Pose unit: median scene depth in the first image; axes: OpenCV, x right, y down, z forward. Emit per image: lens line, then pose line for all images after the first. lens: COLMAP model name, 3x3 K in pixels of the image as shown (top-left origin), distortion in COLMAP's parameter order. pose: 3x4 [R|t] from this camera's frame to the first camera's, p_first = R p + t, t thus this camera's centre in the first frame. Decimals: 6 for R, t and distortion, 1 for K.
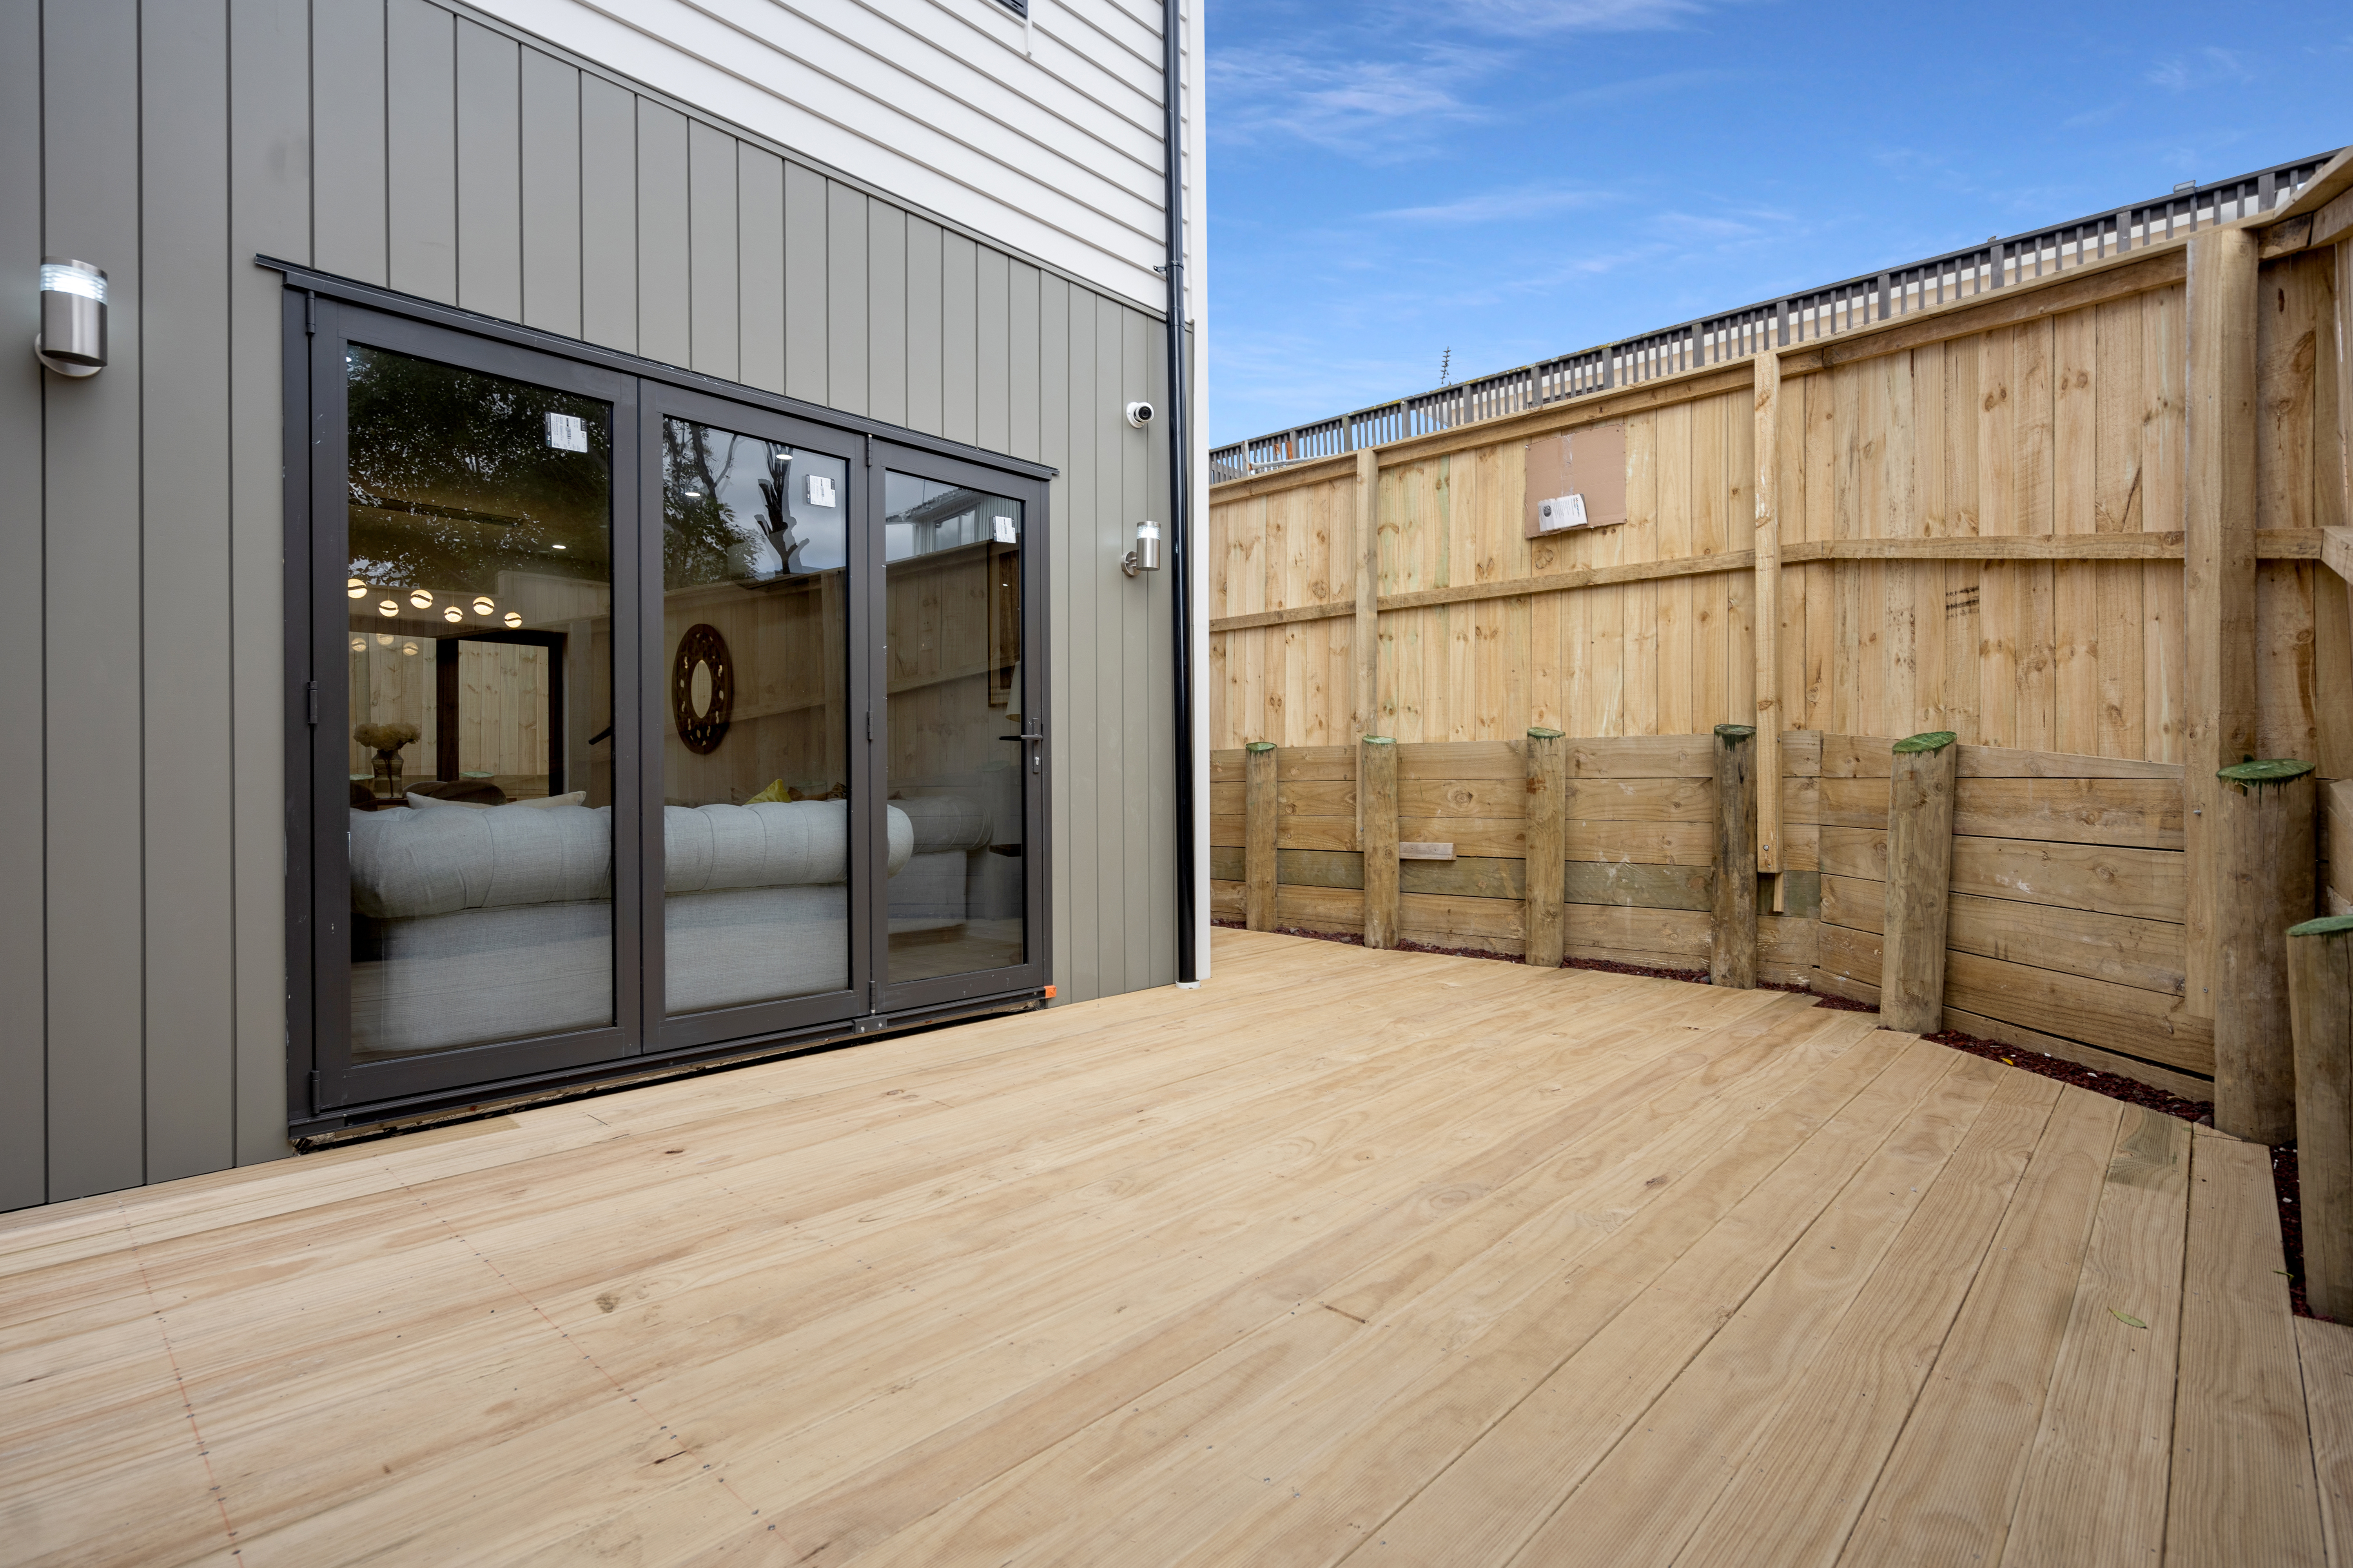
lens RADIAL K [[1103.4, 0, 1176.6], [0, 1103.4, 780.5], [0, 0, 1]] dist [0.005374, 0.000390]
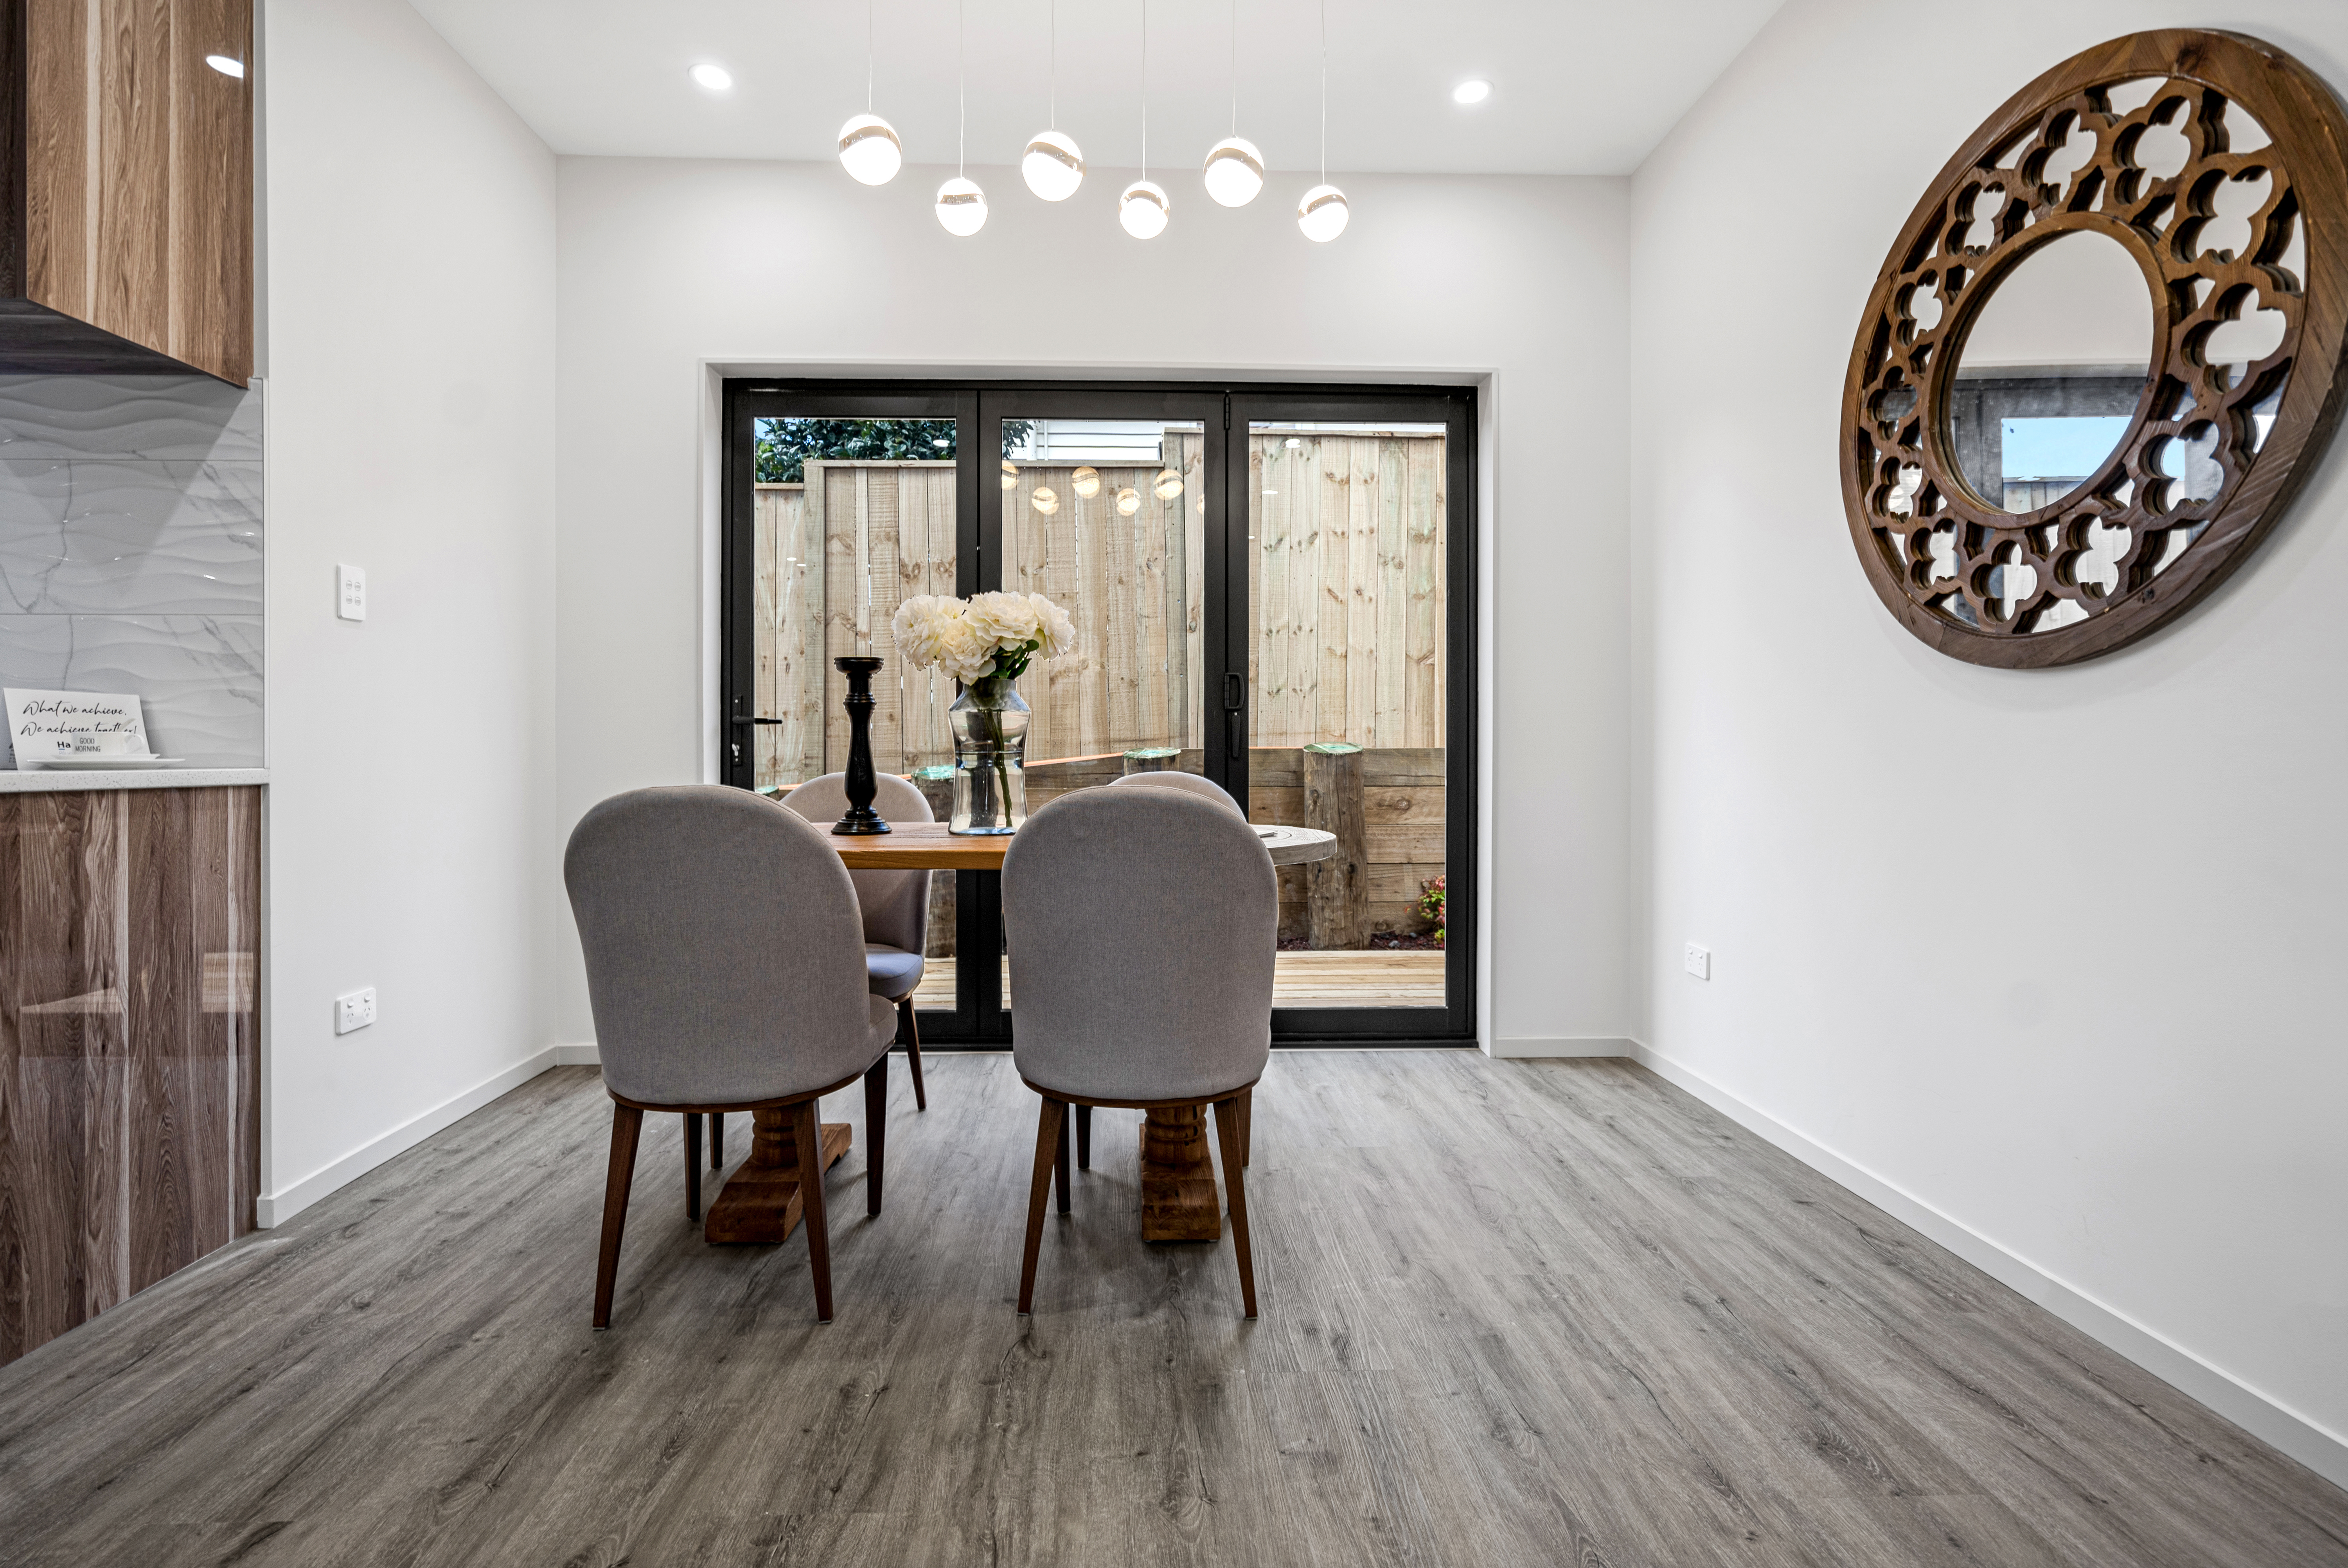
lens RADIAL K [[1102.3, 0, 1157.4], [0, 1102.3, 754.8], [0, 0, 1]] dist [-0.004173, 0.001680]
pose [[0.697021, 0.010154, -0.716979, -0.808736], [-0.007607, 0.999948, 0.006767, -0.012204], [0.717010, 0.000737, 0.697062, 1.486084]]
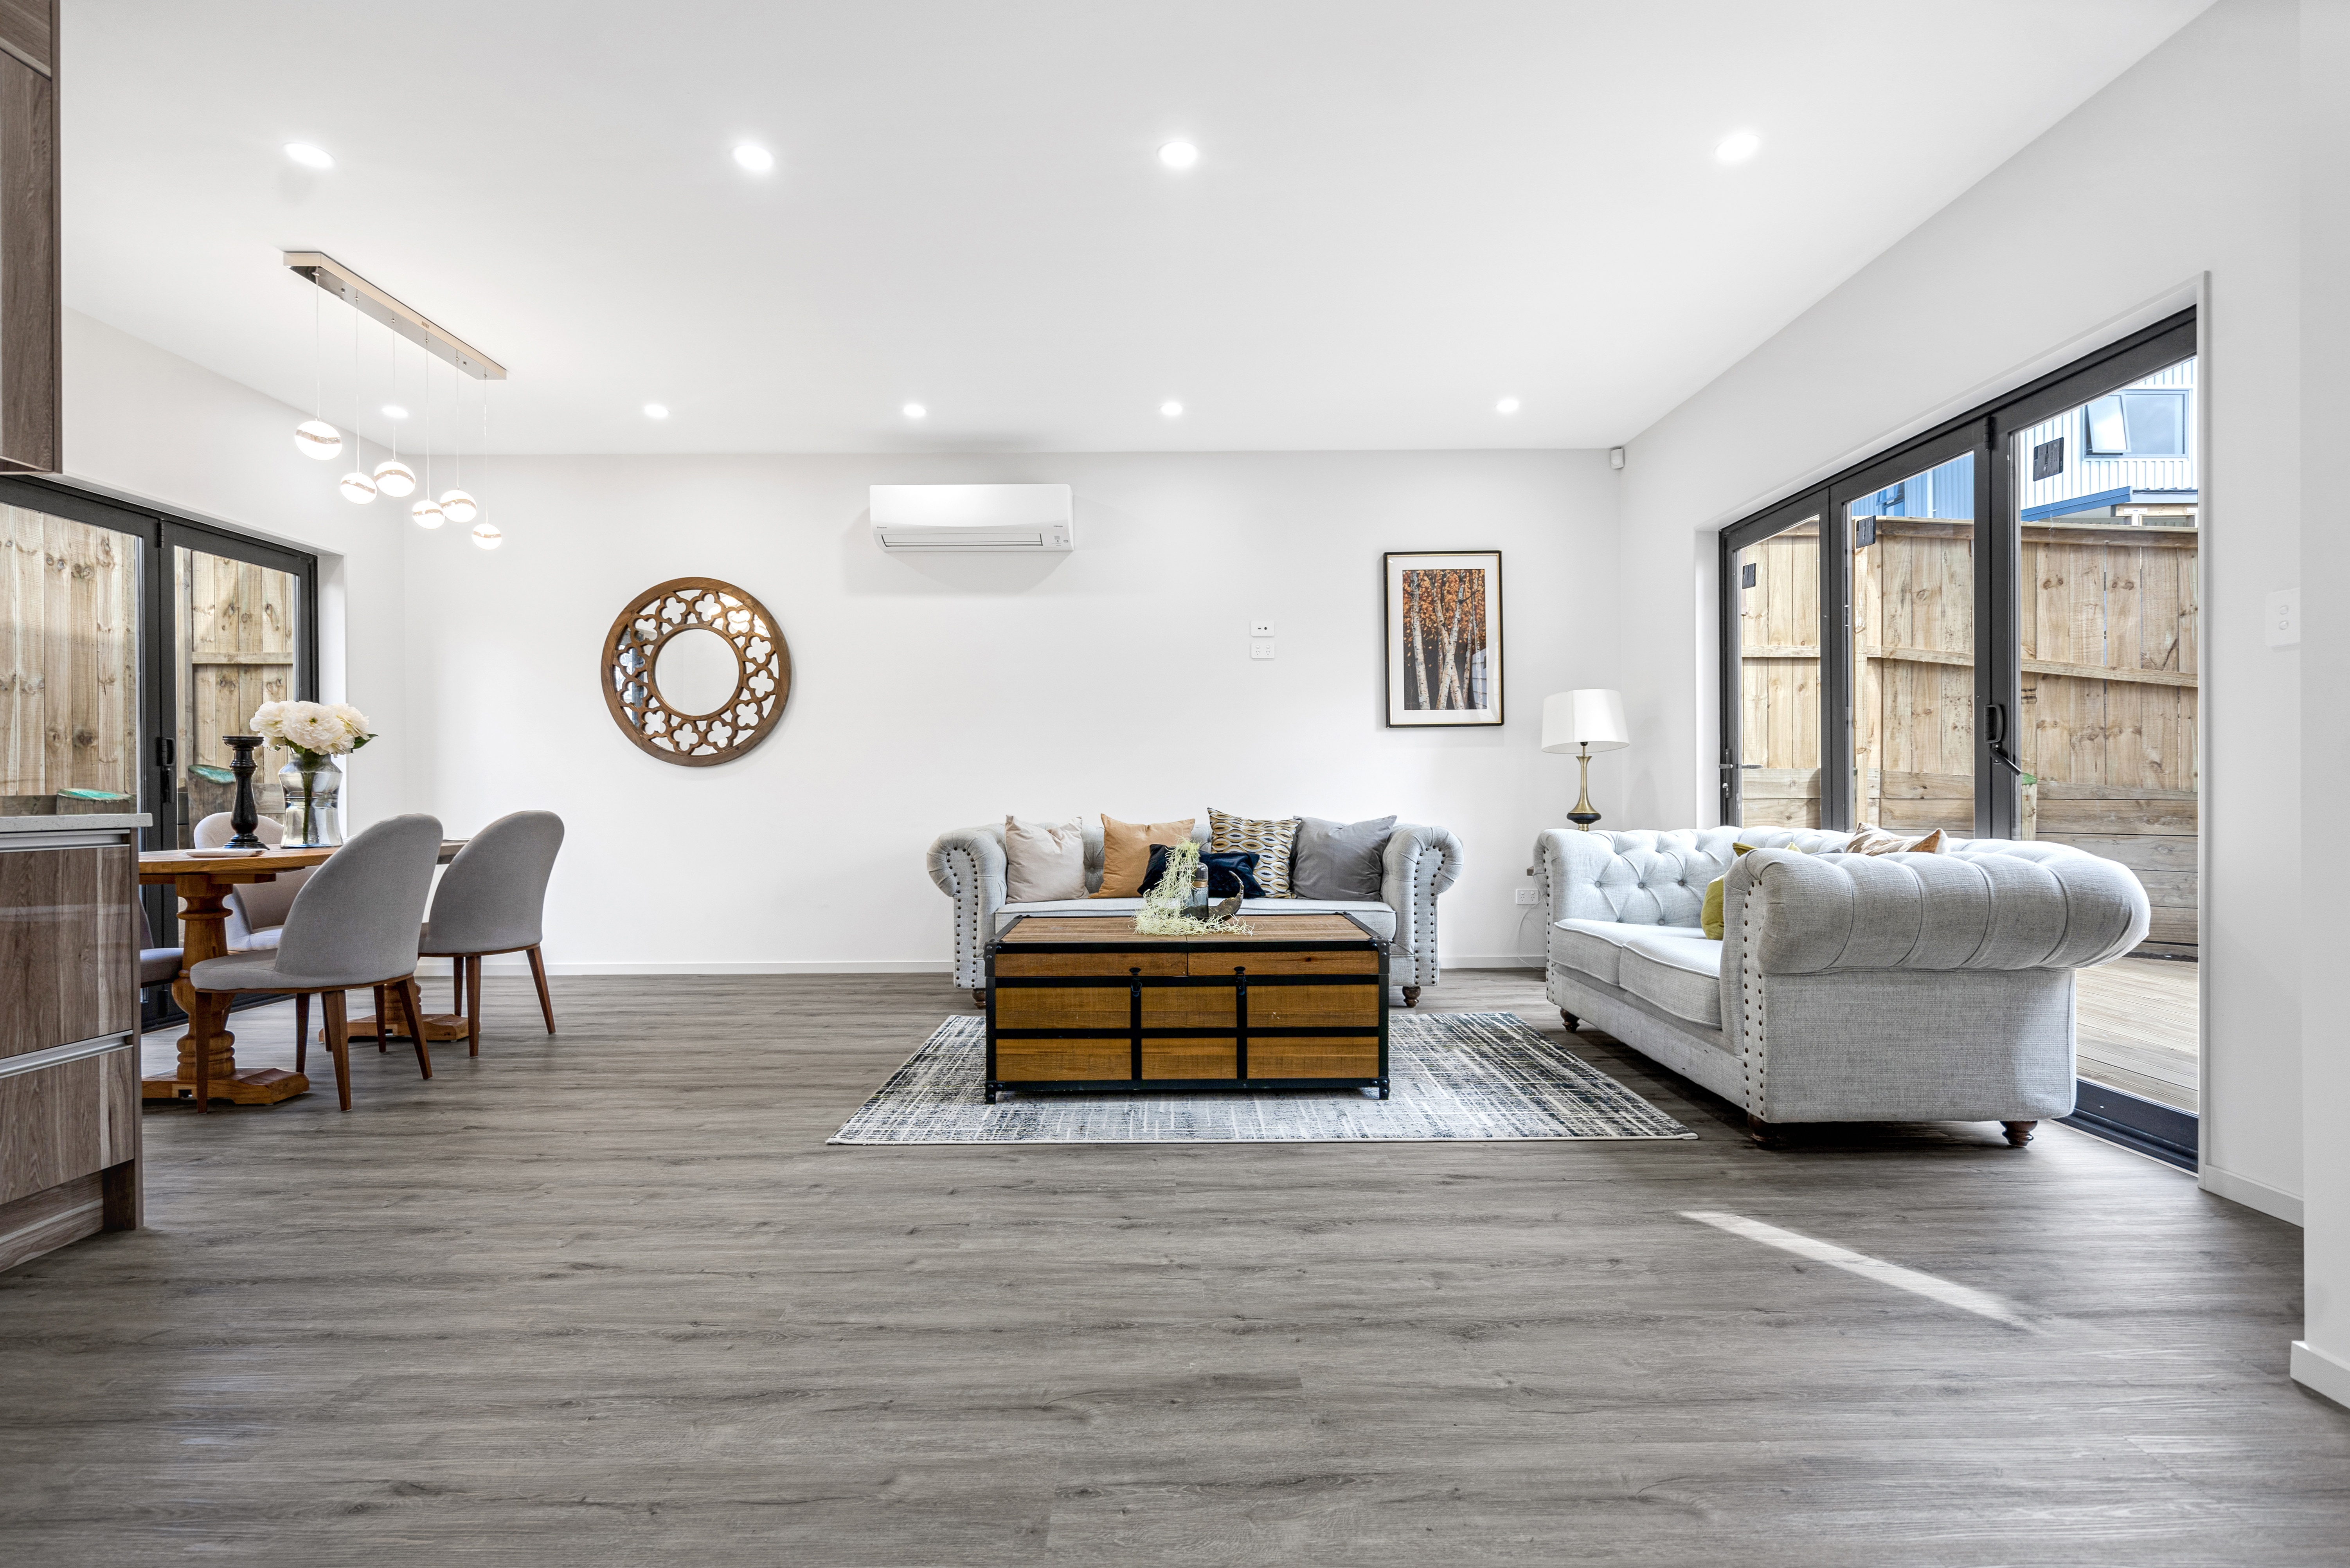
lens RADIAL K [[1103.3, 0, 1164.2], [0, 1103.3, 792.3], [0, 0, 1]] dist [-0.004173, 0.001680]
pose [[0.741831, 0.002311, 0.670583, -1.388507], [0.001793, 0.999984, -0.005429, -0.005932], [-0.670585, 0.005230, 0.741815, 0.614622]]
